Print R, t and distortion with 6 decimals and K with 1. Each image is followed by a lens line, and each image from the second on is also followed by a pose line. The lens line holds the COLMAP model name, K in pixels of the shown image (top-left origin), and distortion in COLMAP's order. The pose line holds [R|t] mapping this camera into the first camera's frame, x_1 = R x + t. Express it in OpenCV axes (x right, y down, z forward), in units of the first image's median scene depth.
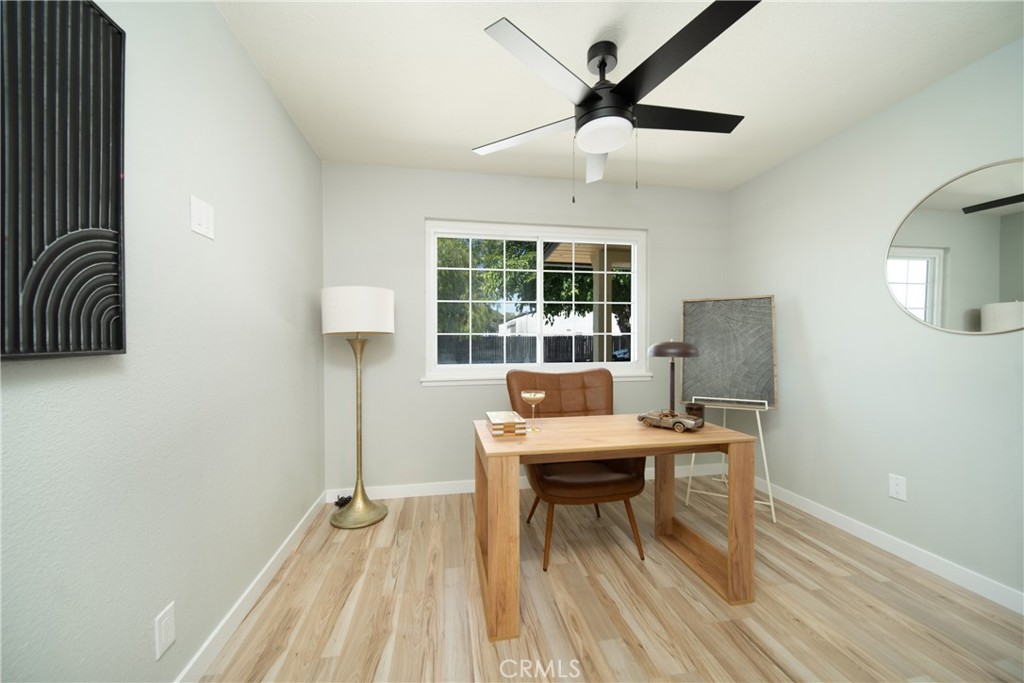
lens RADIAL K [[379.9, 0, 511.5], [0, 379.9, 339.6], [0, 0, 1]] dist [0.002641, 0.000327]
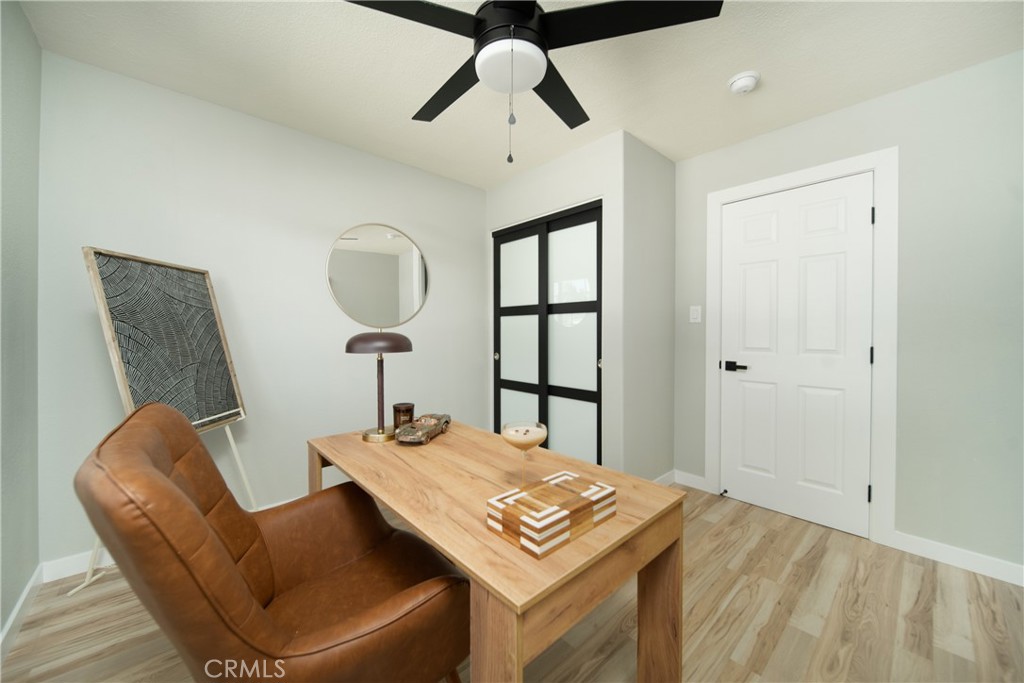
lens RADIAL K [[379.9, 0, 509.8], [0, 379.9, 335.4], [0, 0, 1]] dist [0.002641, 0.000327]
pose [[-0.526626, -0.012026, 0.850012, -0.347514], [0.002204, 0.999877, 0.015512, 0.001008], [-0.850094, 0.010042, -0.526535, 1.177459]]
